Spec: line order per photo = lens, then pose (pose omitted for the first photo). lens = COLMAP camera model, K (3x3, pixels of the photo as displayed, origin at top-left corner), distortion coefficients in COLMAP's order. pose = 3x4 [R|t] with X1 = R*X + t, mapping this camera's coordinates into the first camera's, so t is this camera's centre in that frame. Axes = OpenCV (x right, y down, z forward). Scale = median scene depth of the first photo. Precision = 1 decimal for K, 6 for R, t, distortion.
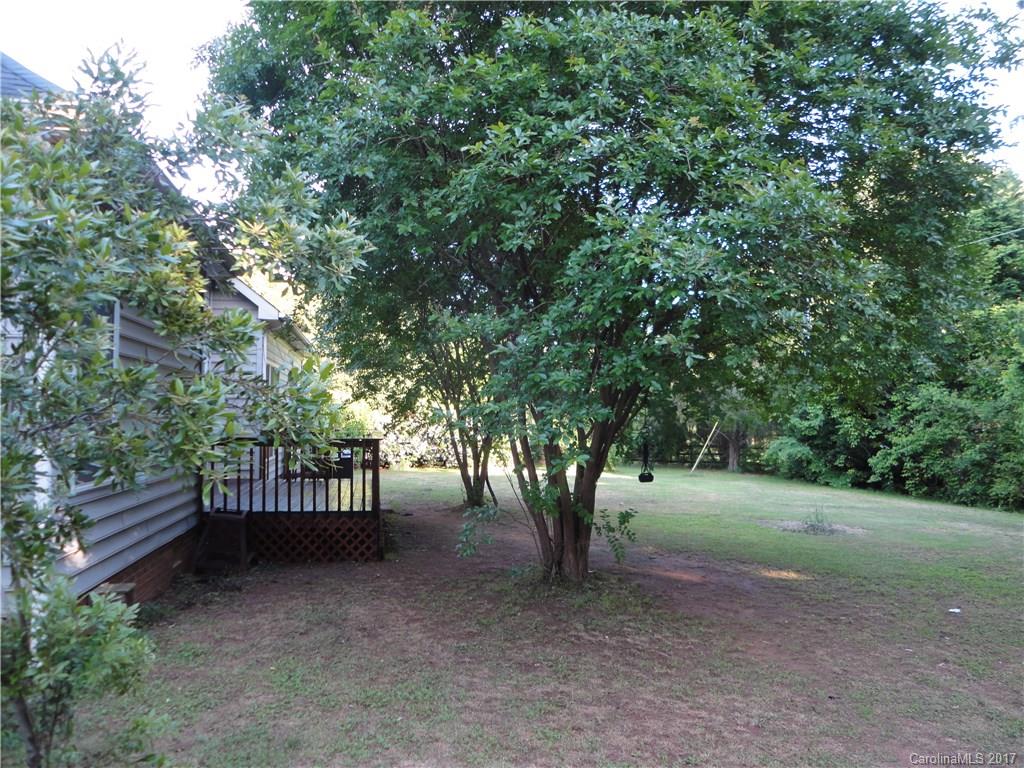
lens RADIAL K [[747.7, 0, 512.3], [0, 747.7, 381.9], [0, 0, 1]] dist [0.005635, -0.002209]
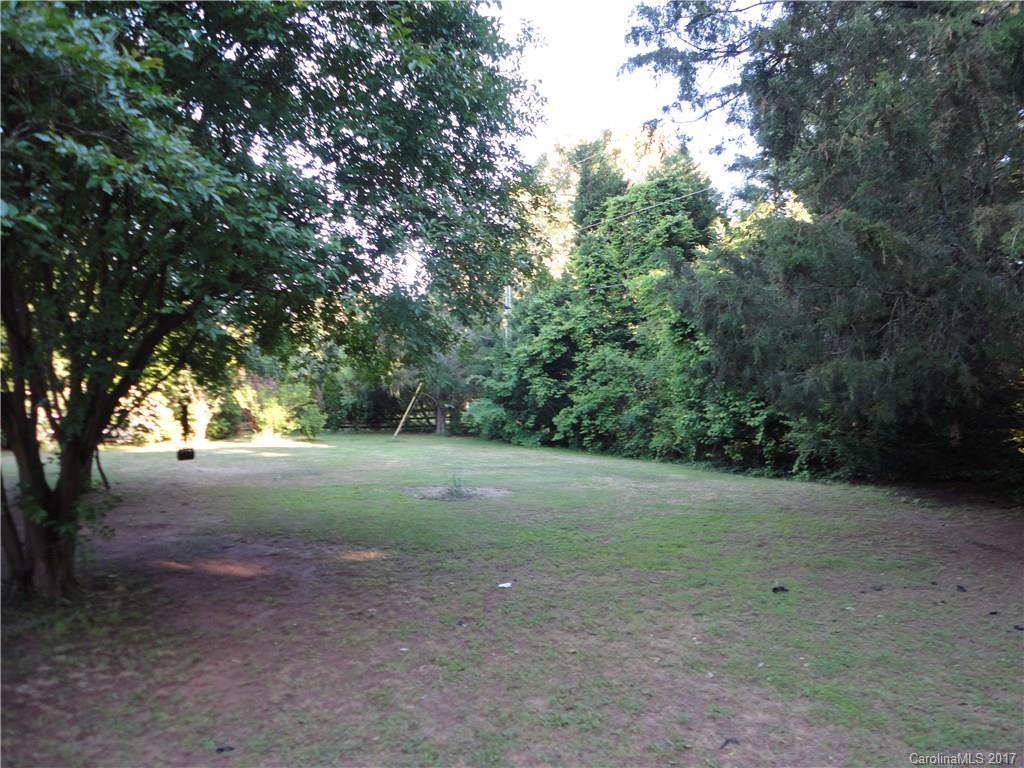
lens RADIAL K [[747.7, 0, 511.4], [0, 747.7, 384.6], [0, 0, 1]] dist [0.005635, -0.002209]
pose [[0.948819, -0.021088, 0.315116, 0.099036], [0.005408, 0.998707, 0.050554, 0.004916], [-0.315775, -0.046262, 0.947706, 0.046117]]
